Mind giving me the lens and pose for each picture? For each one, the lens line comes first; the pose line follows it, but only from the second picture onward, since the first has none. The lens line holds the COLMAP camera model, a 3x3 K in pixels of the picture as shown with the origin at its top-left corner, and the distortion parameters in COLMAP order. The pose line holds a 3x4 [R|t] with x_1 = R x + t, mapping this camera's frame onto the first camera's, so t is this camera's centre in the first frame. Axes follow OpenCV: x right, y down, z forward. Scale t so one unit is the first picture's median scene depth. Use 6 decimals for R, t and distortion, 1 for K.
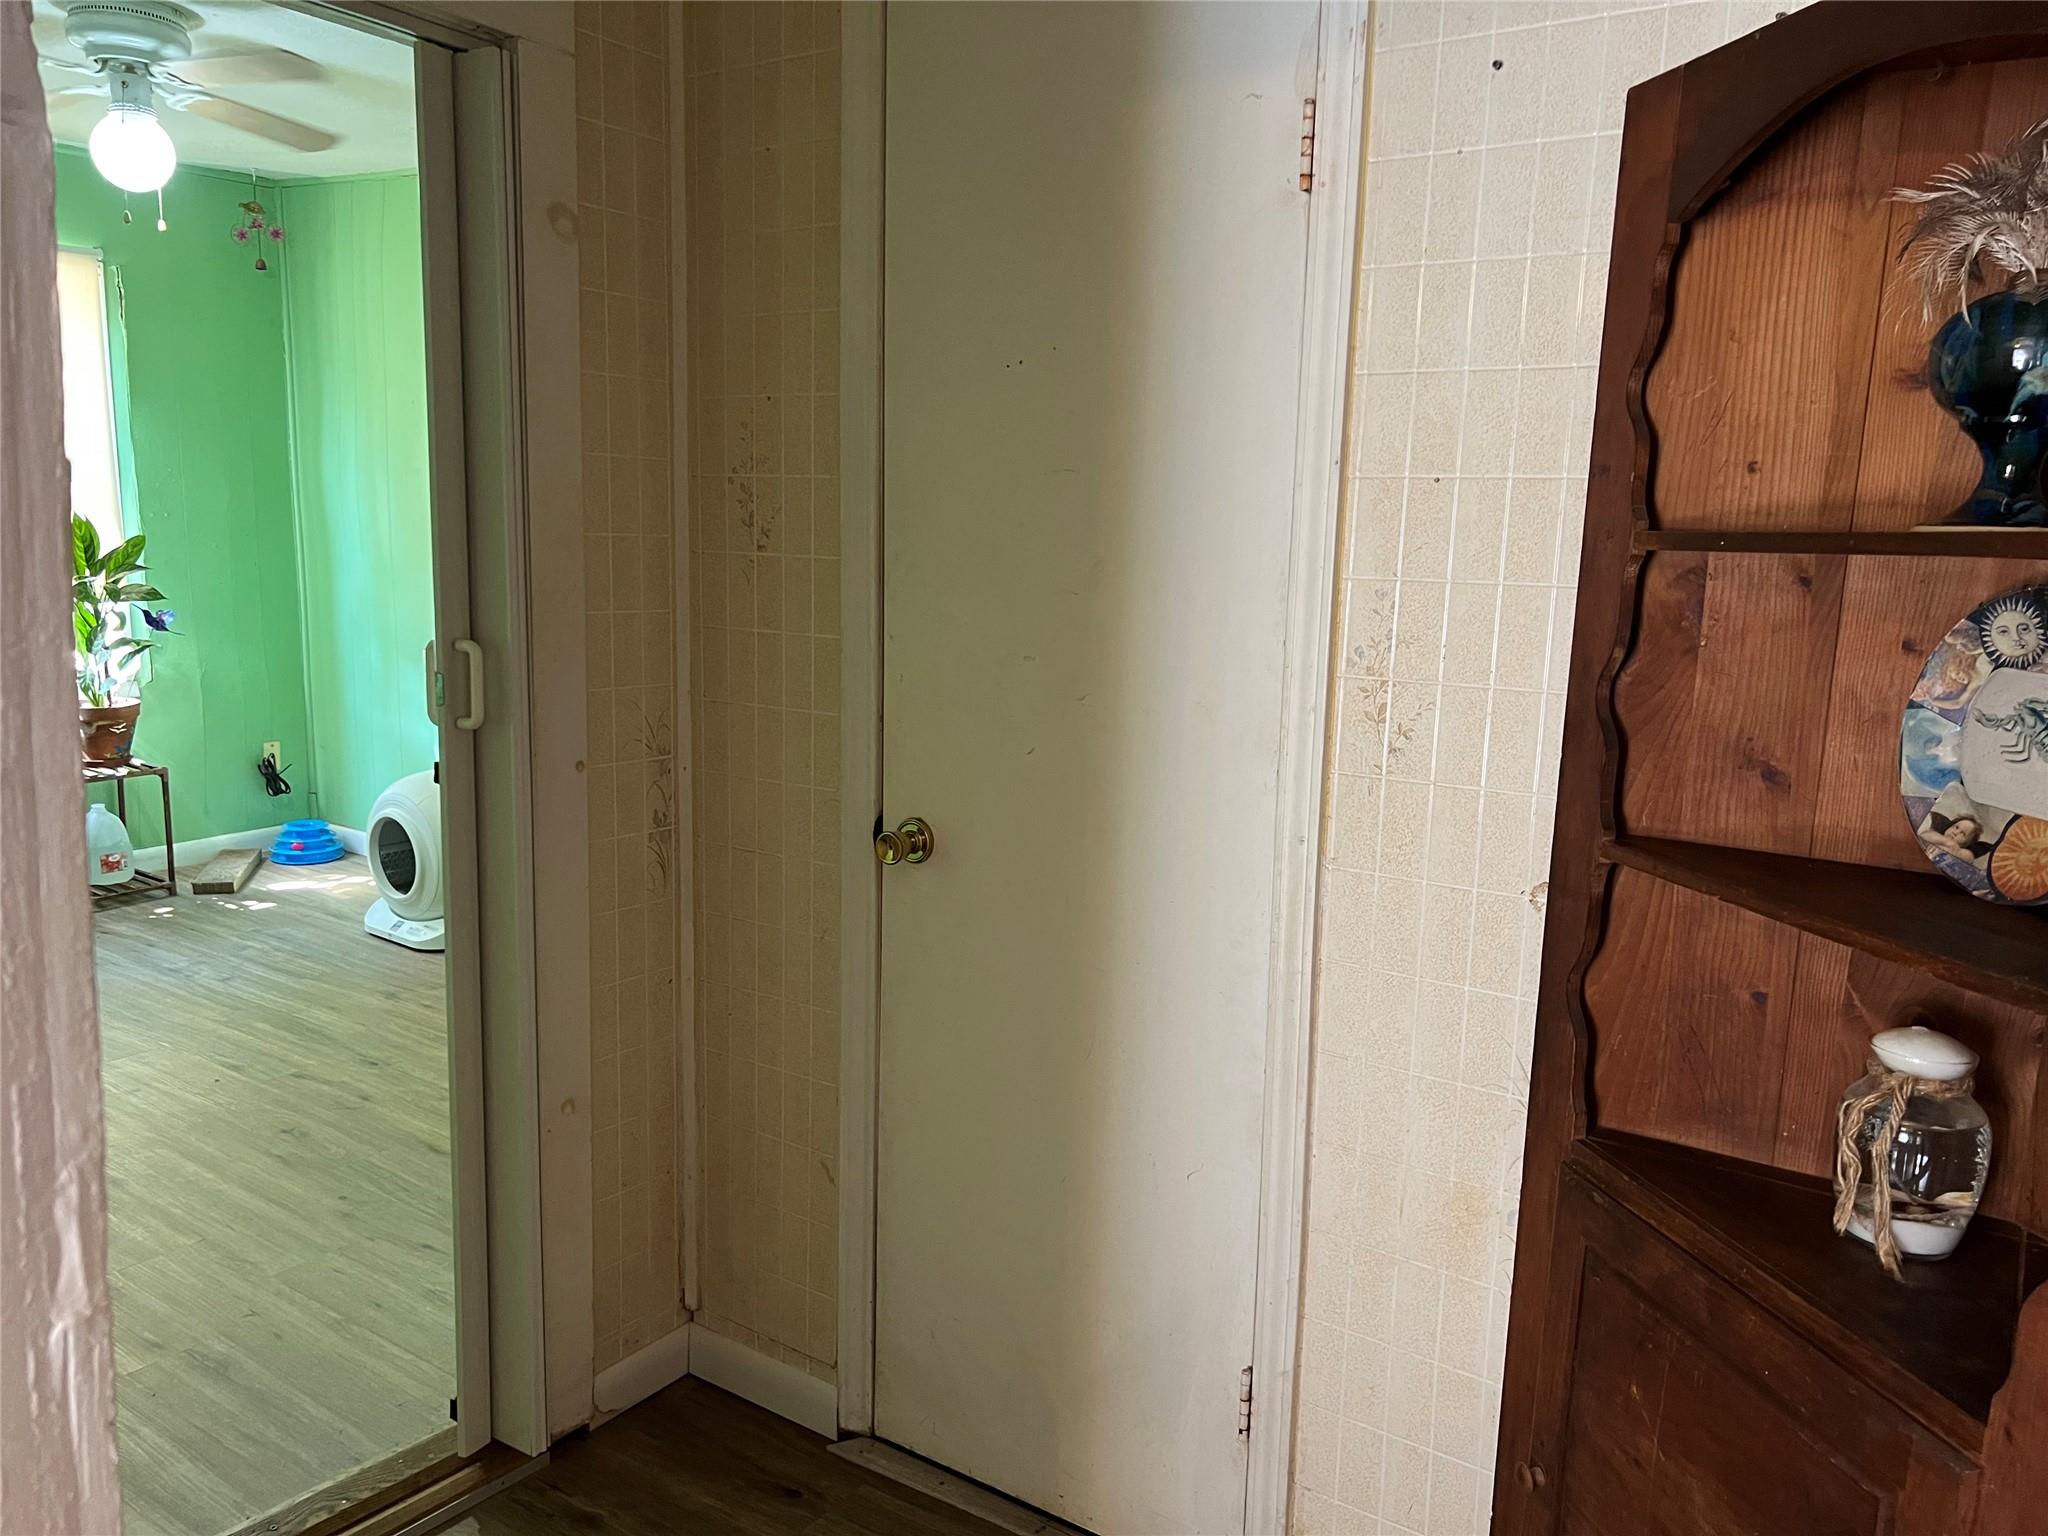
lens RADIAL K [[1536.1, 0, 1023.8], [0, 1536.1, 785.4], [0, 0, 1]] dist [0.061337, -0.067686]
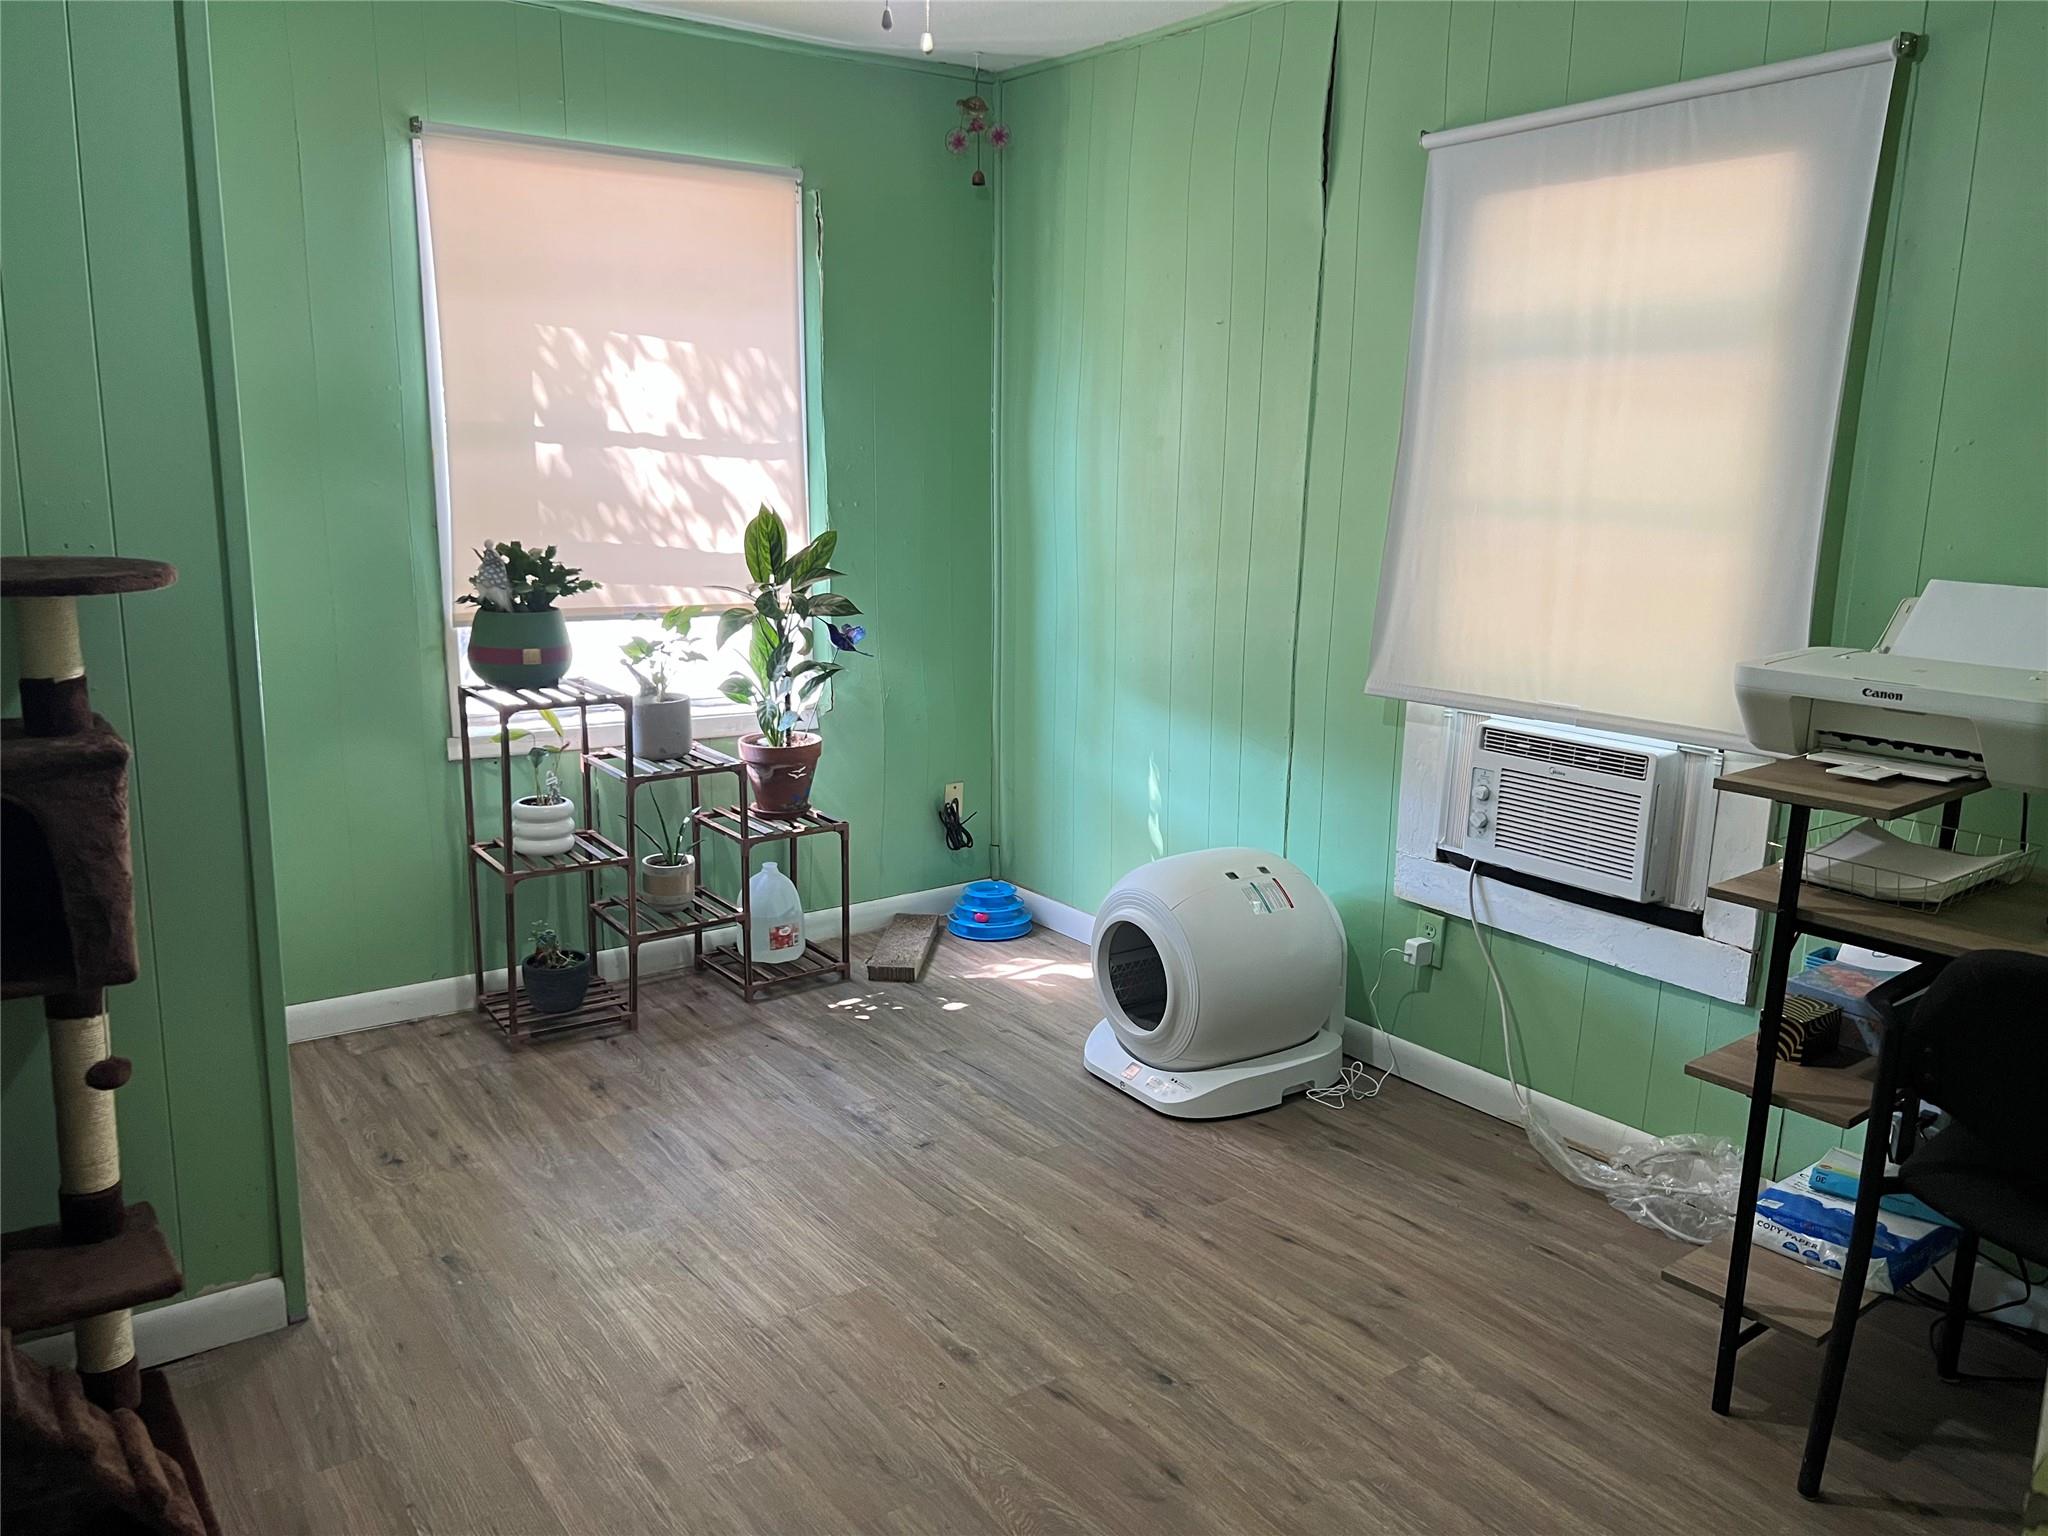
lens RADIAL K [[1536.1, 0, 1023.6], [0, 1536.1, 760.4], [0, 0, 1]] dist [0.061337, -0.067686]
pose [[0.938280, 0.037750, -0.343809, -0.199337], [-0.038318, 0.999252, 0.005143, -0.051307], [0.343746, 0.008349, 0.939025, 0.295165]]
